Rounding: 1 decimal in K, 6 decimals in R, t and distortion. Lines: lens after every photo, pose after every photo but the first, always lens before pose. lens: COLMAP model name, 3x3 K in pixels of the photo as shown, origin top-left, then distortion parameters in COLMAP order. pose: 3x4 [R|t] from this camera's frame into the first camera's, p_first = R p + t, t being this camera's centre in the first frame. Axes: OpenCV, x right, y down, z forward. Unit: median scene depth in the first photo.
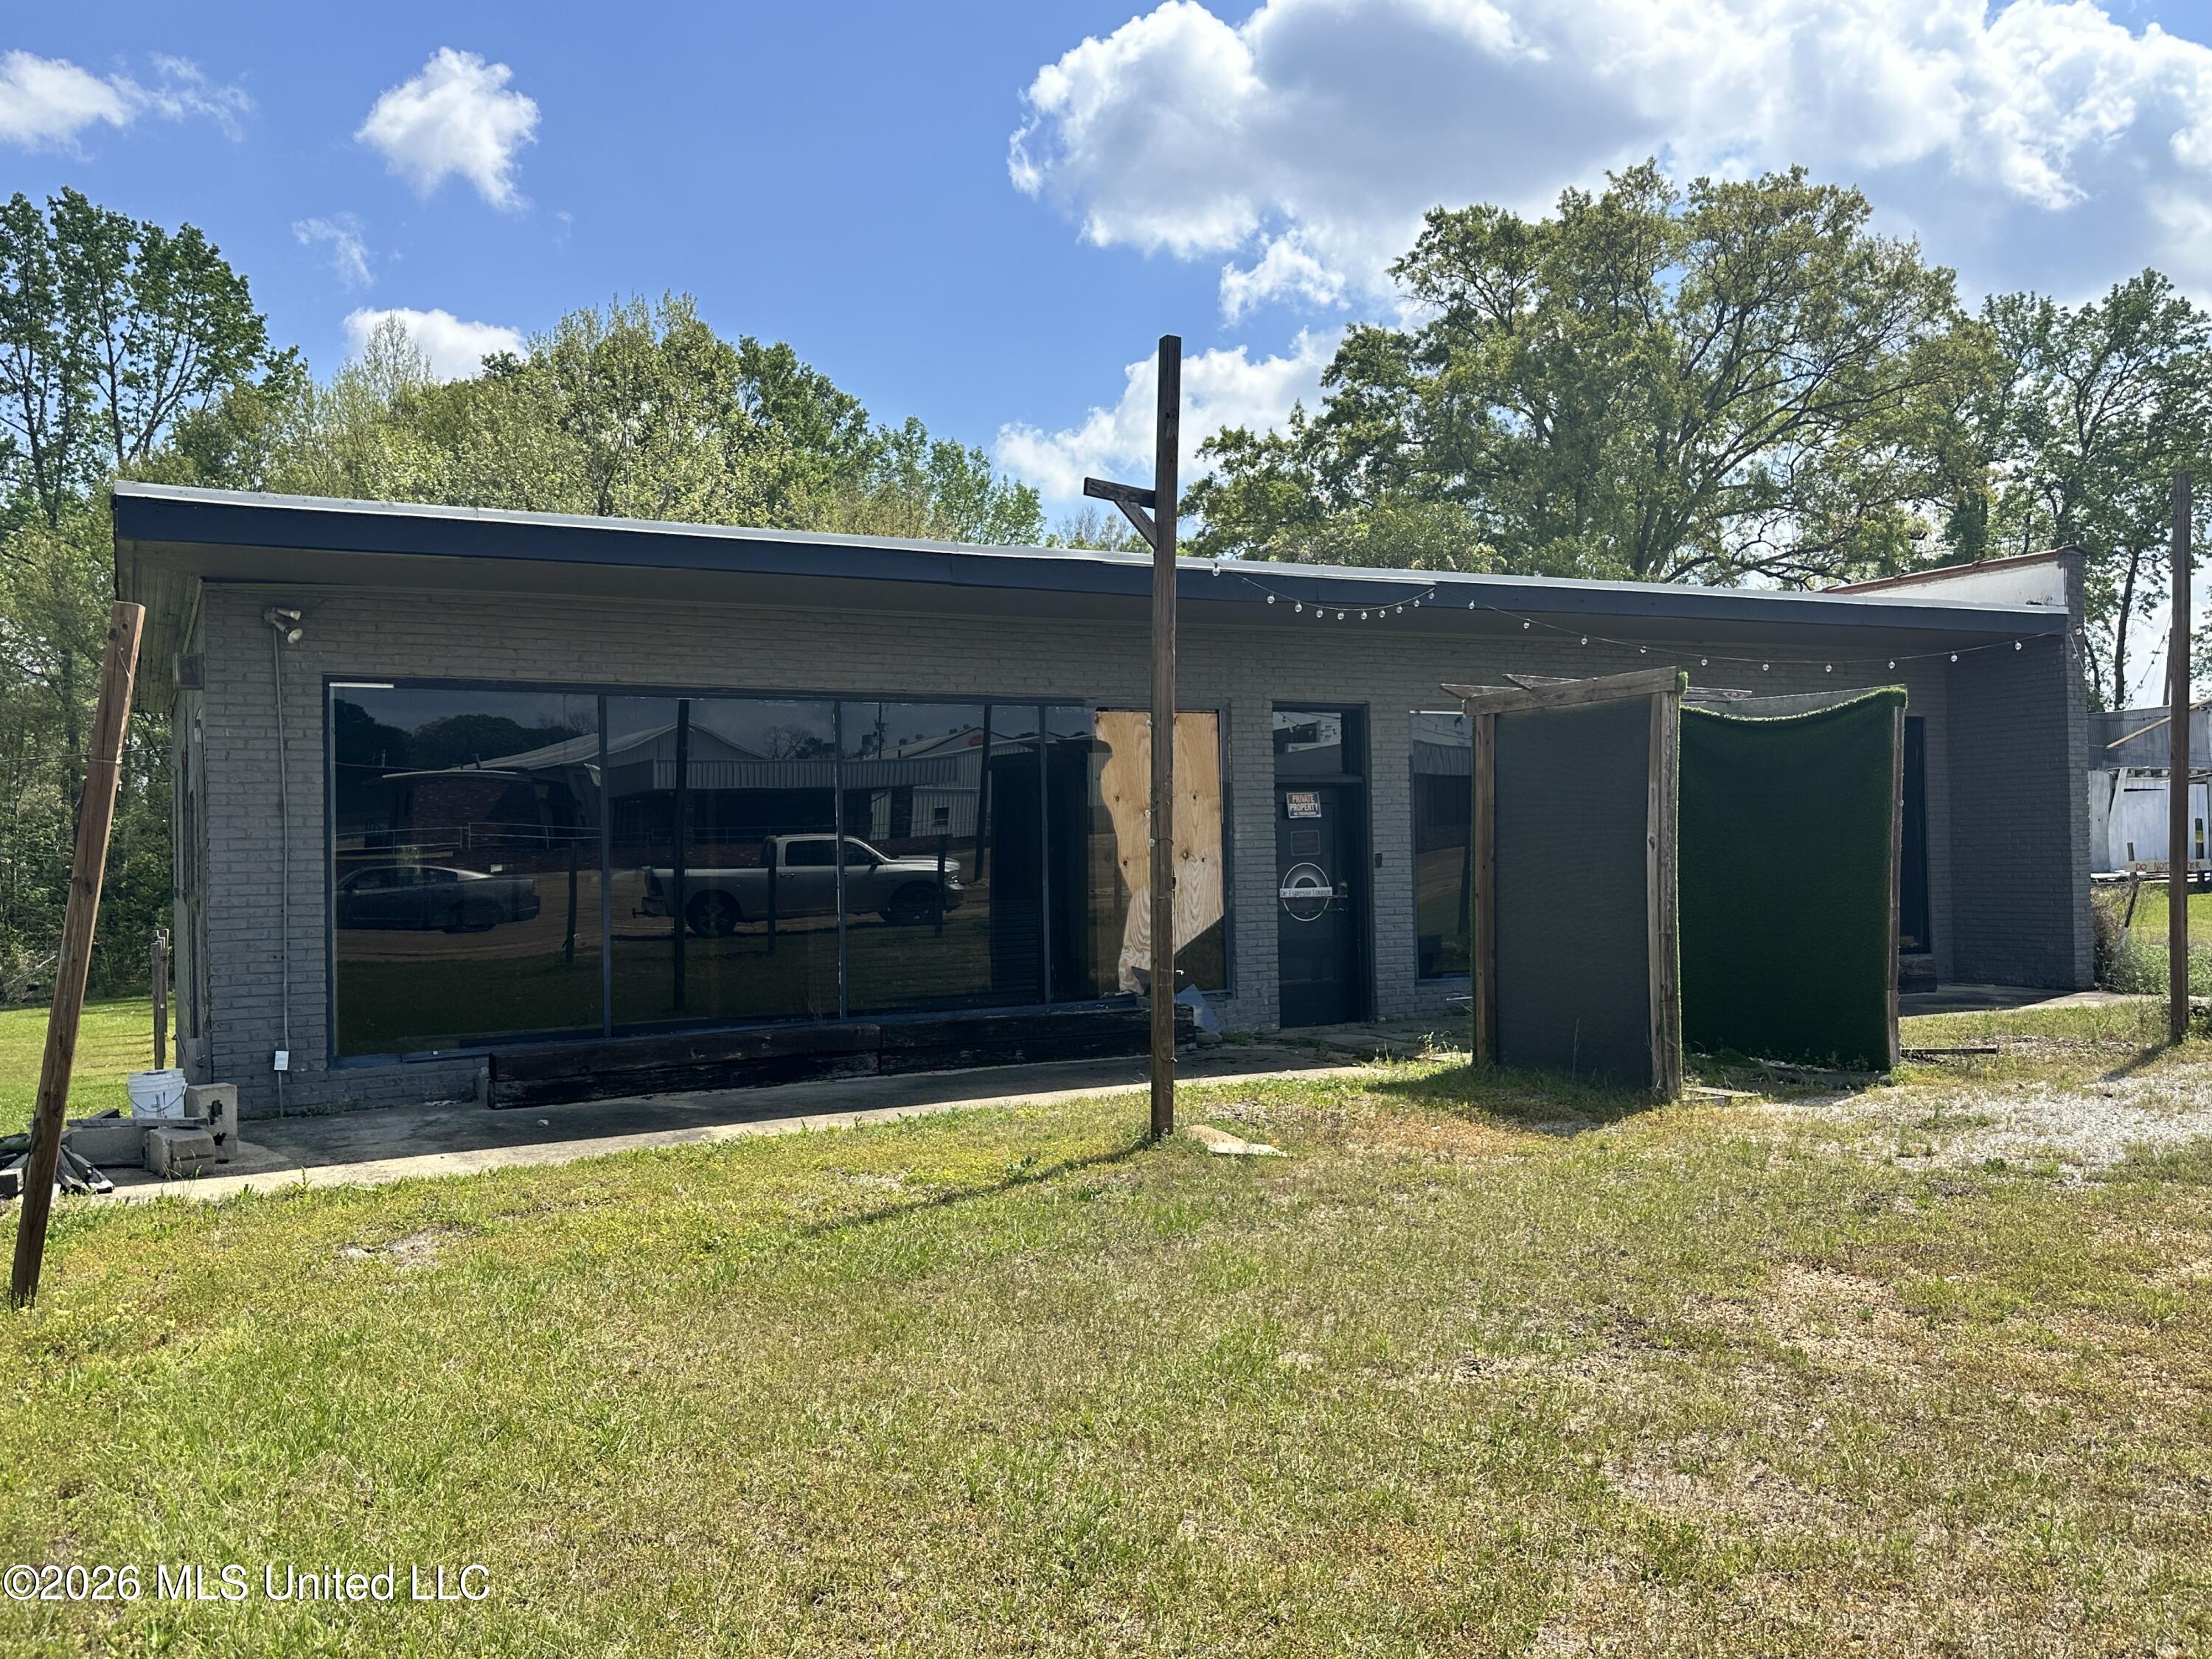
lens RADIAL K [[1773.2, 0, 1106.0], [0, 1773.2, 829.5], [0, 0, 1]] dist [0.023522, 0.003974]
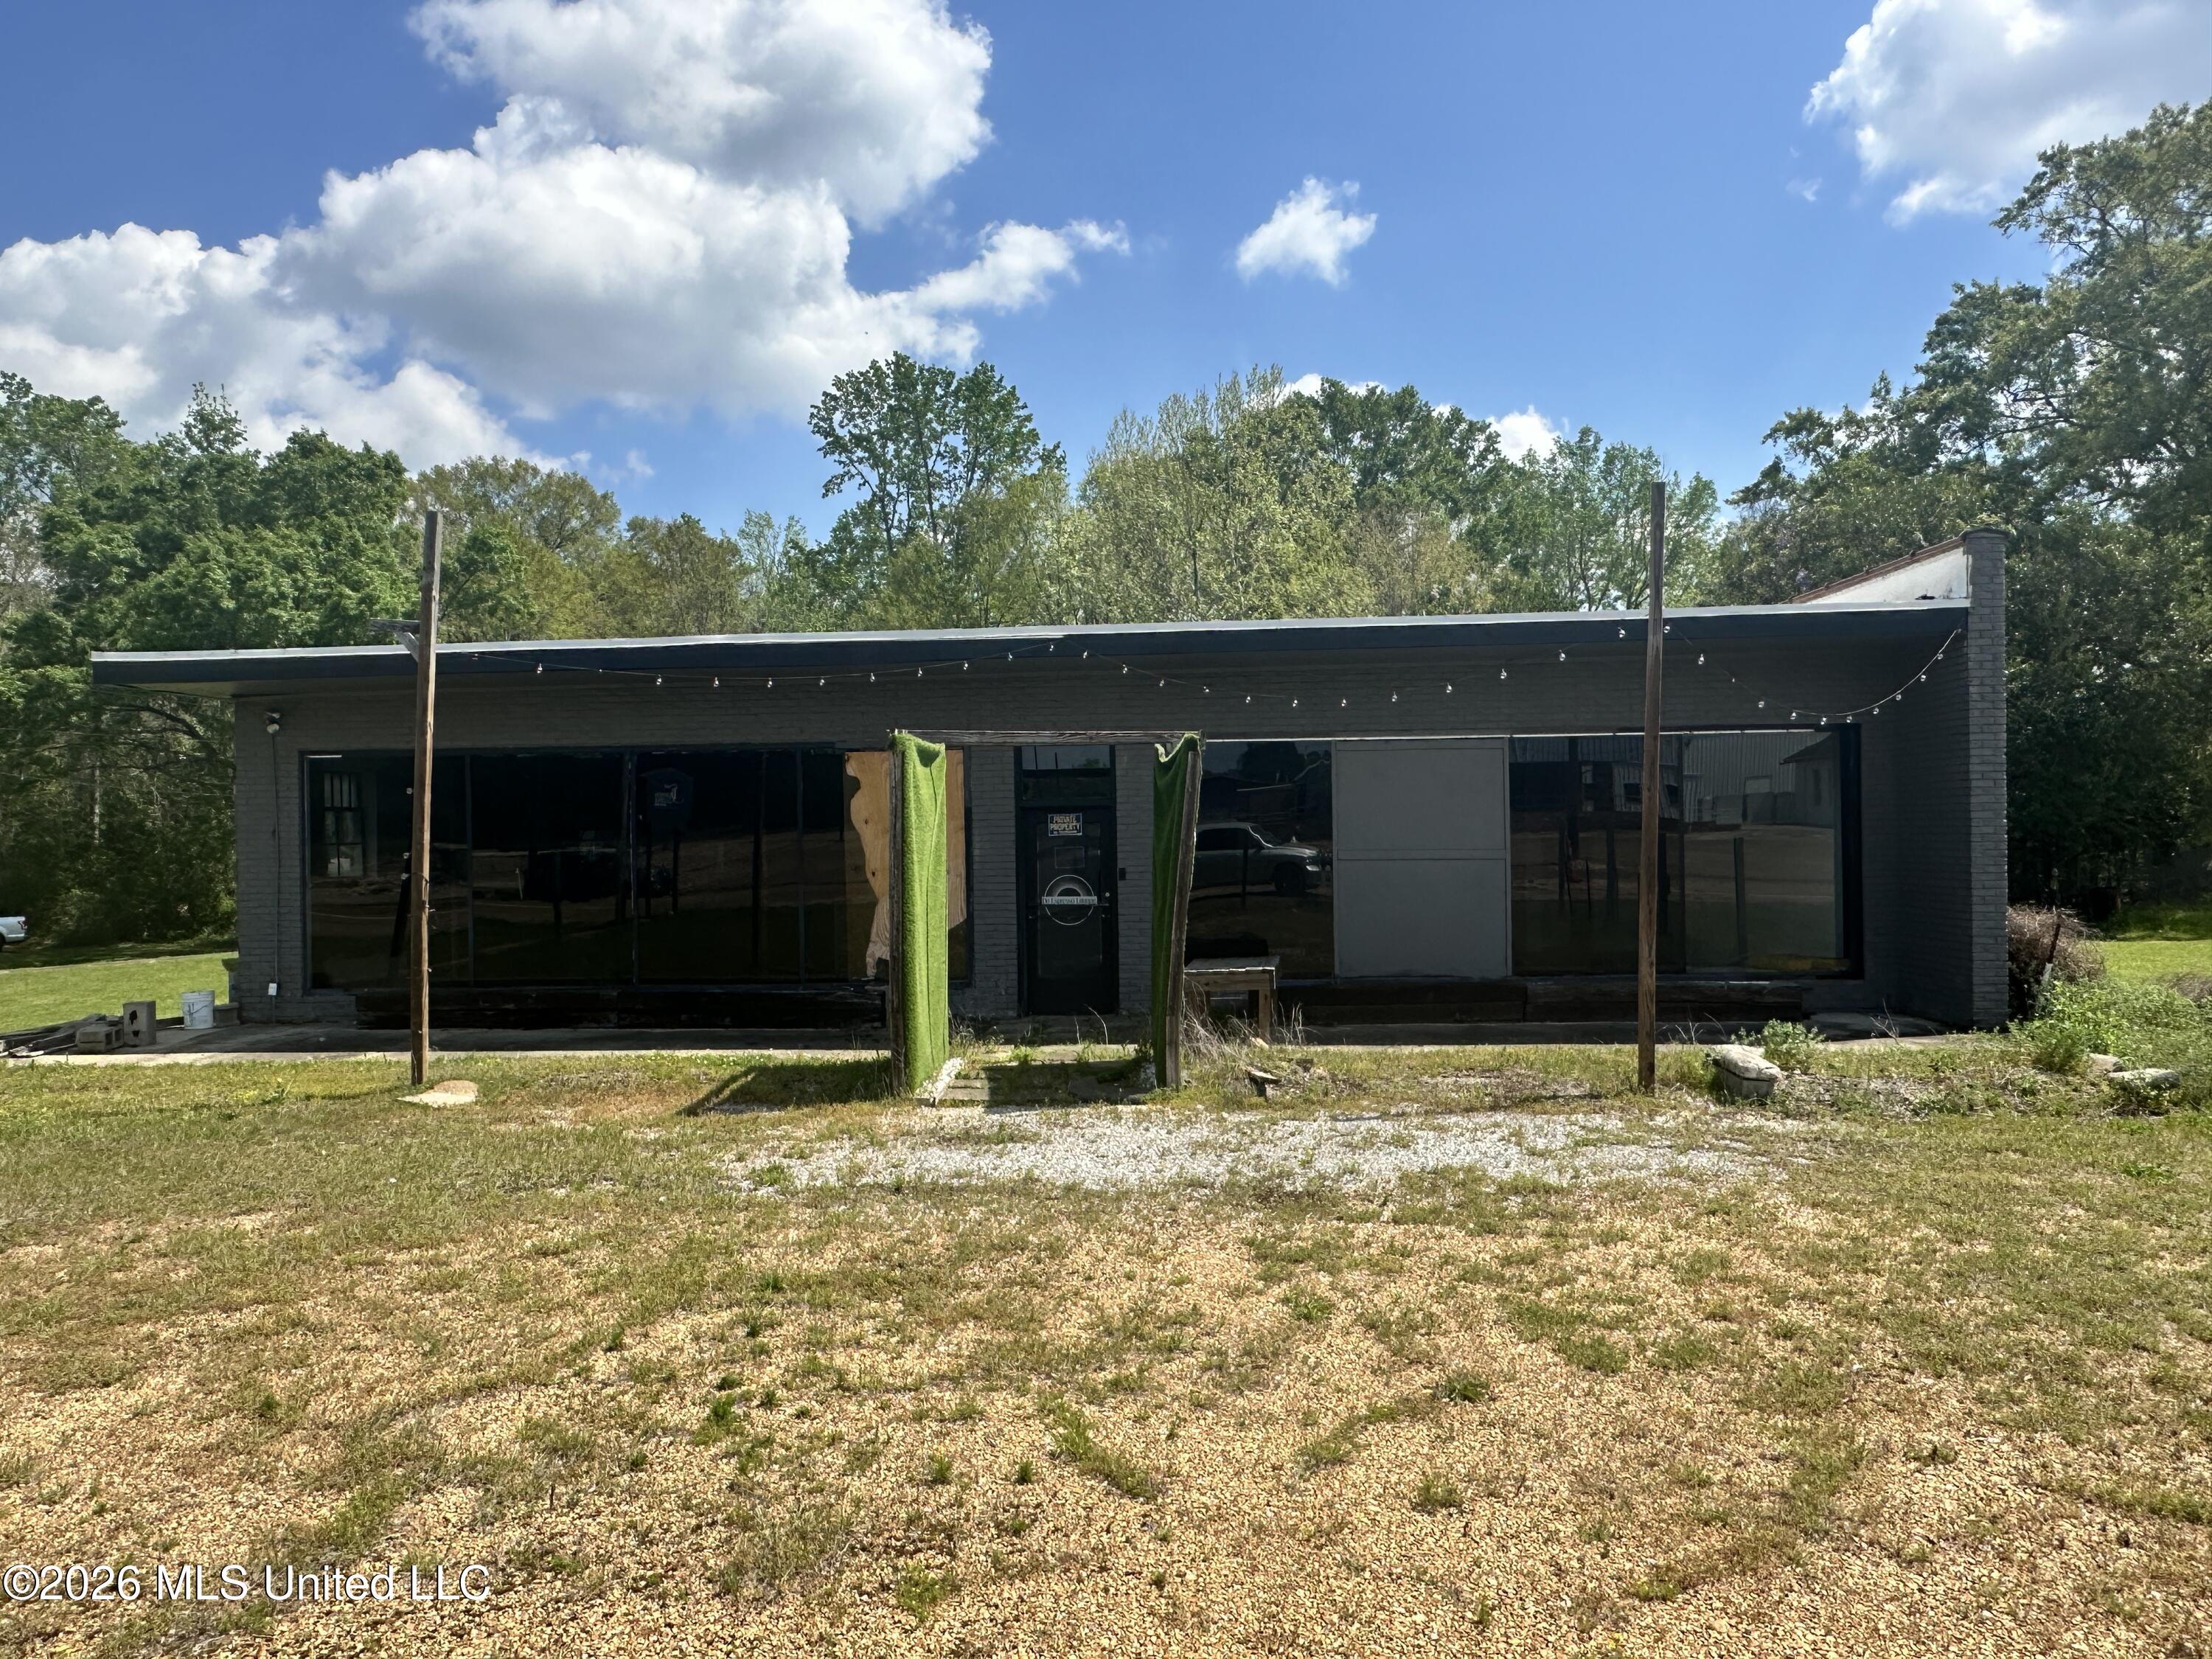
lens RADIAL K [[1512.2, 0, 1106.0], [0, 1512.2, 829.5], [0, 0, 1]] dist [-0.006896, 0.000709]
pose [[0.846114, 0.013234, -0.532838, 0.196202], [0.001916, 0.999610, 0.027871, -0.011473], [0.532999, -0.024603, 0.845758, 0.051991]]
